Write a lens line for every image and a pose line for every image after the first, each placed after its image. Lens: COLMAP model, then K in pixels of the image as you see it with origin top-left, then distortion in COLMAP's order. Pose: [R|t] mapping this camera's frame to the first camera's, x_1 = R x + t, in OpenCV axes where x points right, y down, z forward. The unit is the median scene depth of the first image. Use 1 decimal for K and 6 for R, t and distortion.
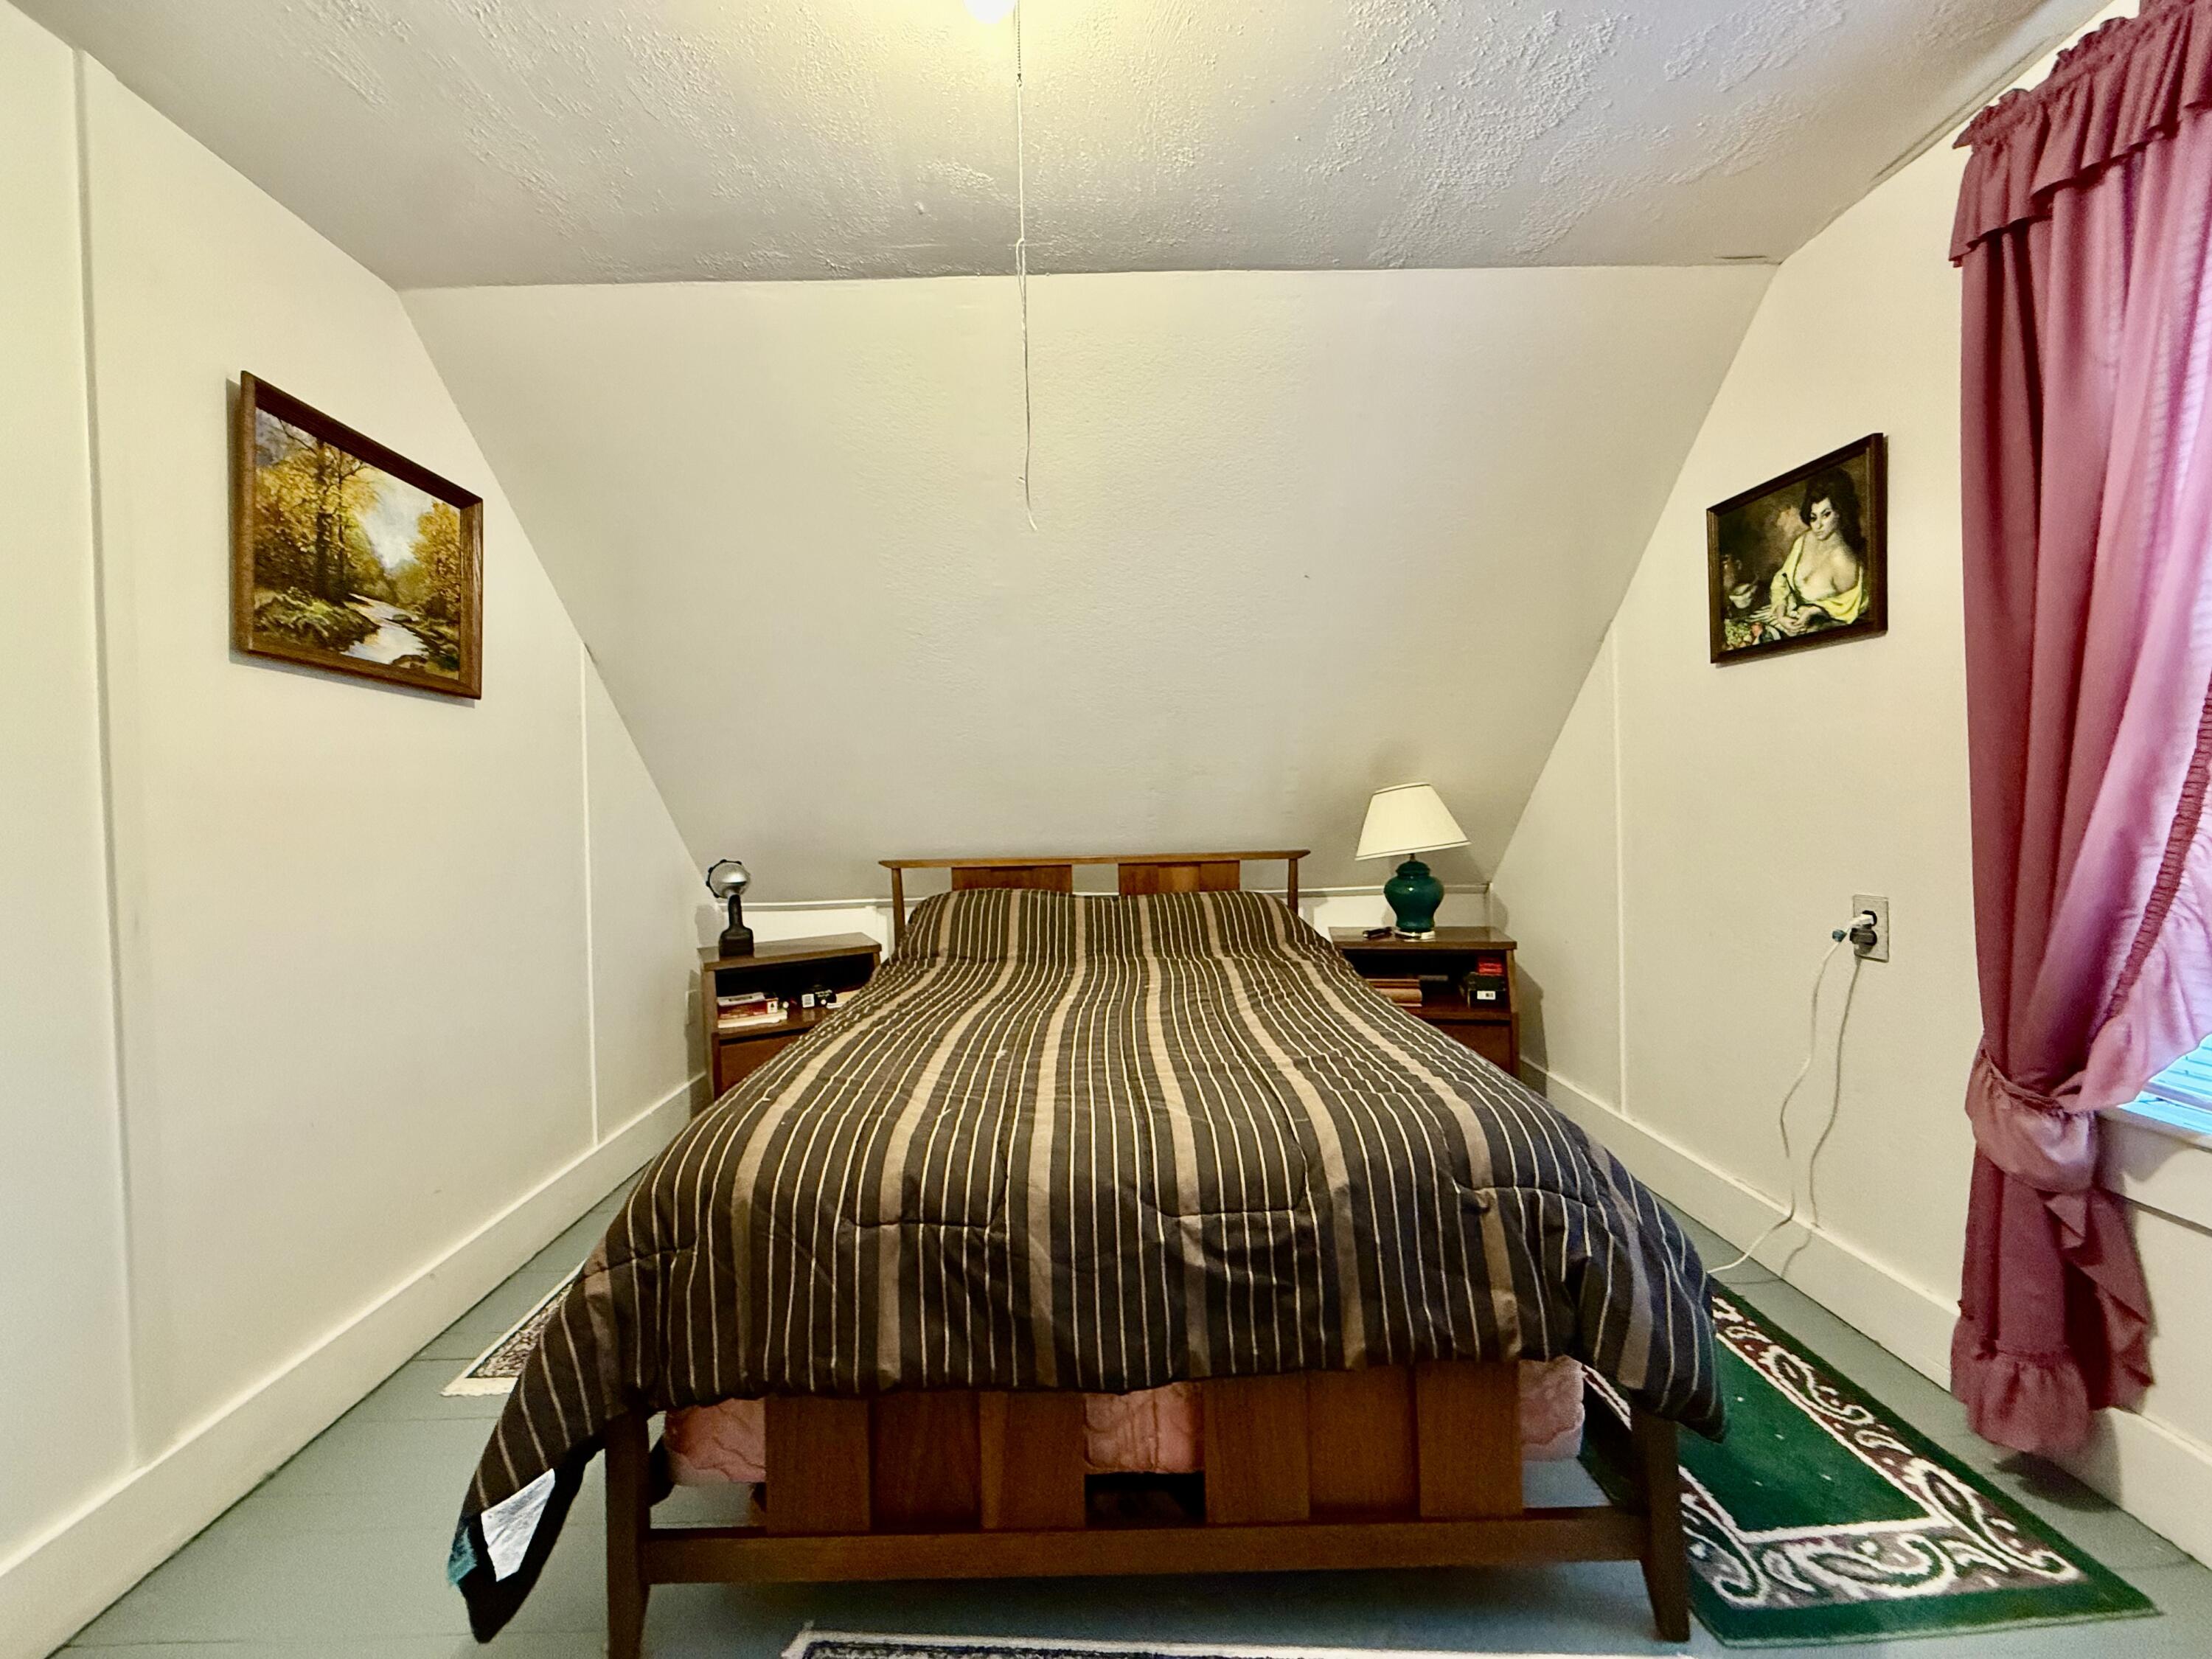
lens RADIAL K [[882.0, 0, 1106.0], [0, 882.0, 829.5], [0, 0, 1]] dist [0.000028, -0.000293]
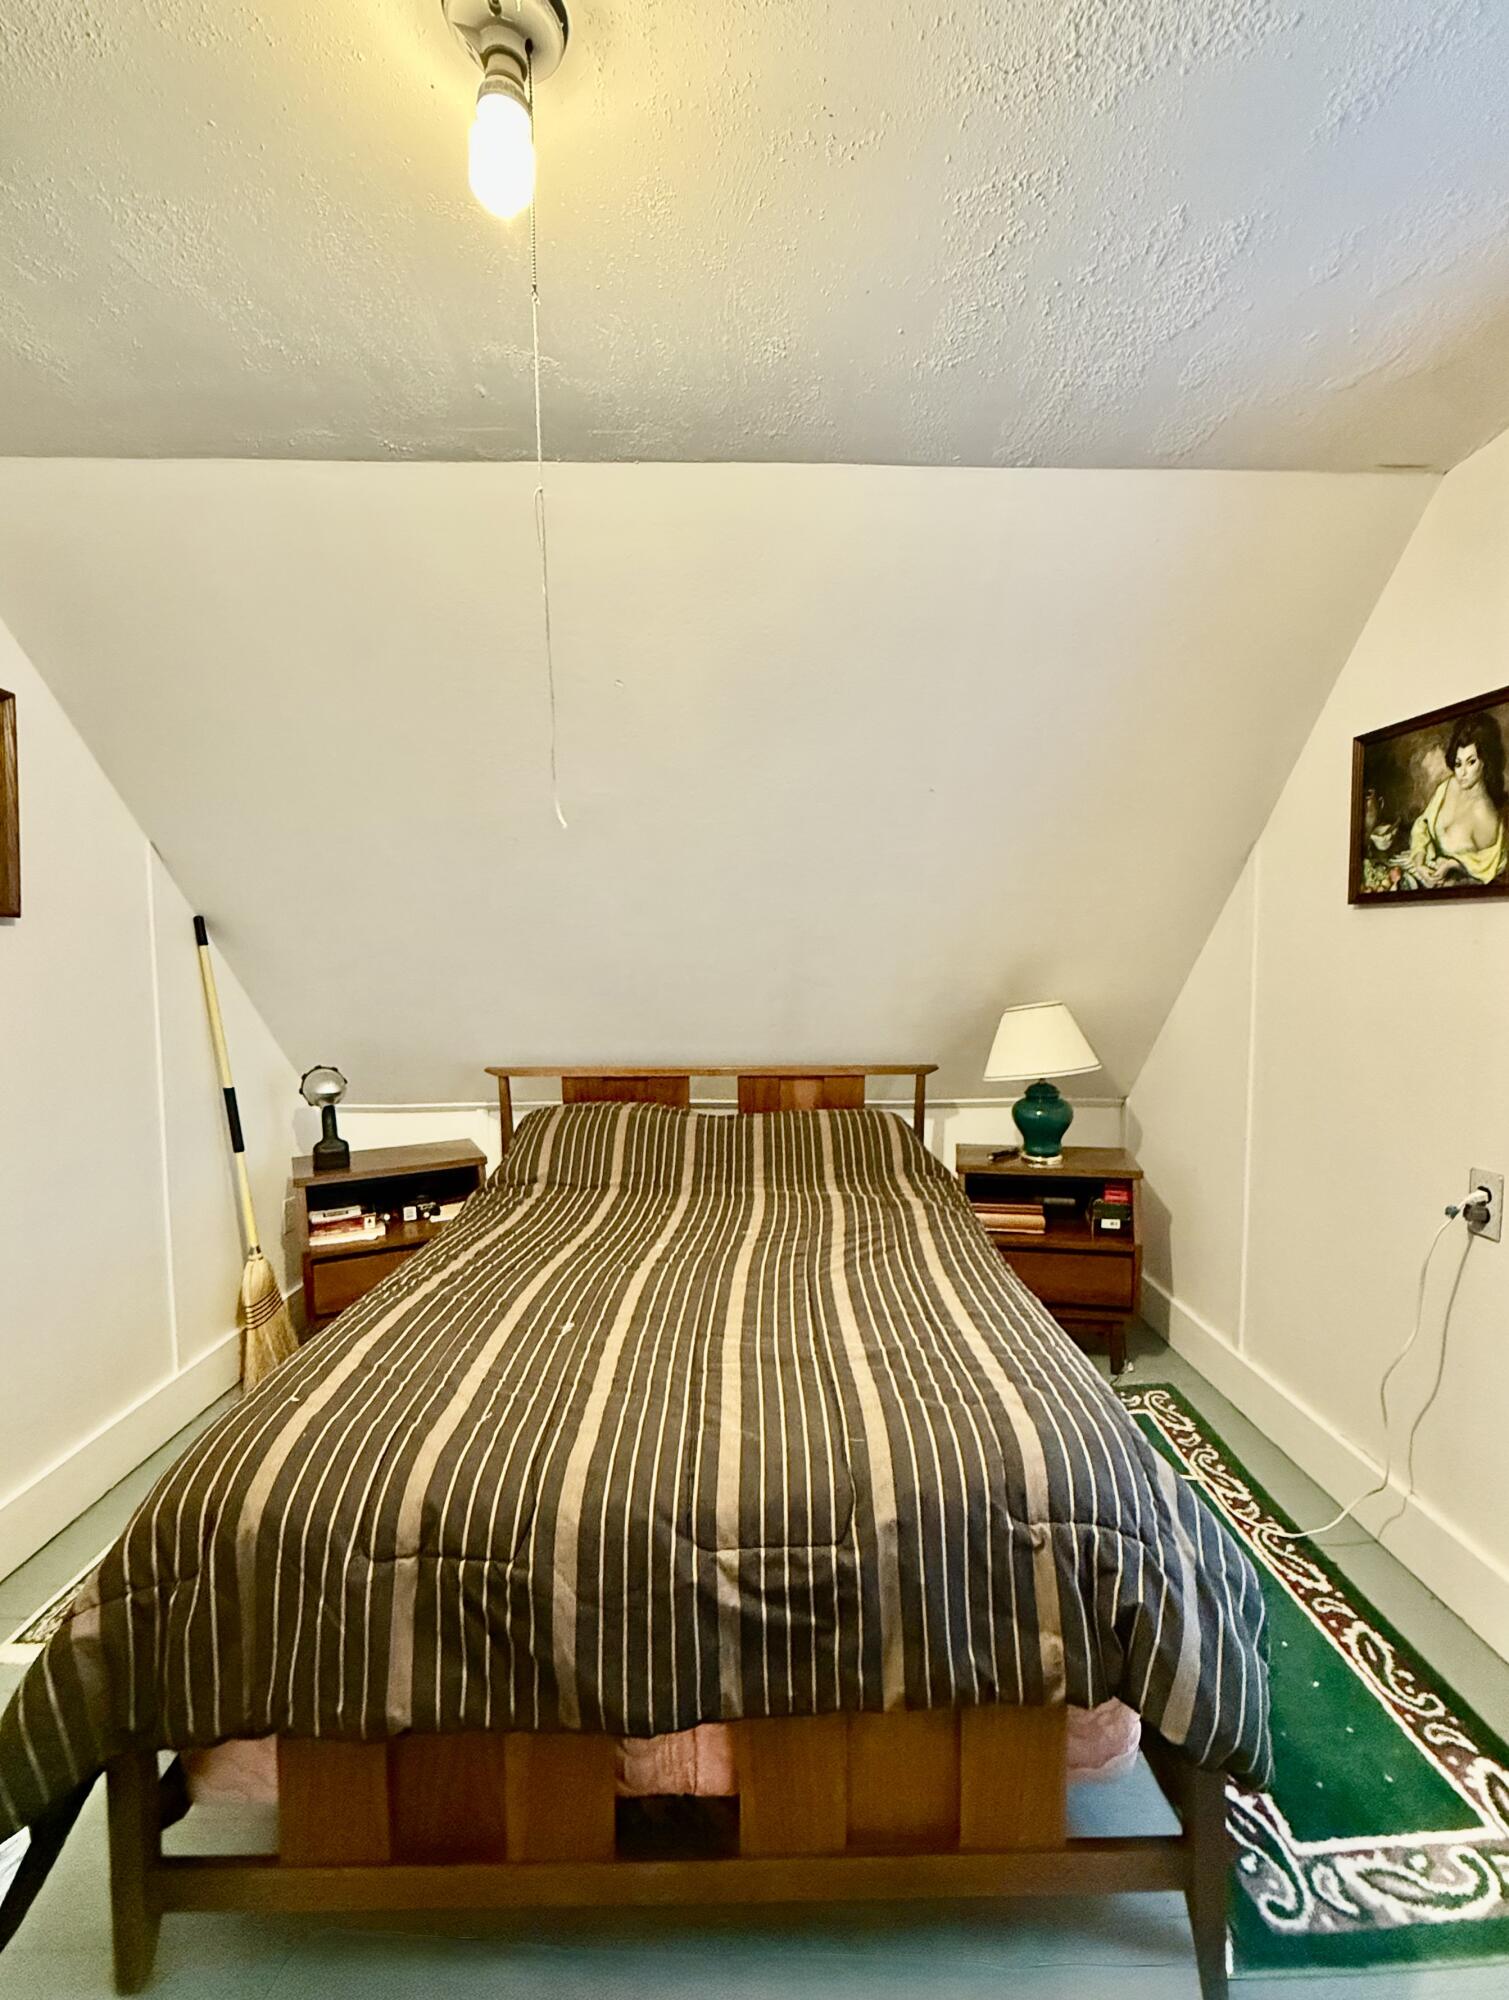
lens RADIAL K [[900.8, 0, 799.6], [0, 900.8, 1027.0], [0, 0, 1]] dist [0.000724, -0.001548]
pose [[0.999606, 0.019209, 0.020466, 0.112877], [-0.020492, 0.997711, 0.064443, -0.147444], [-0.019181, -0.064837, 0.997711, 0.057321]]
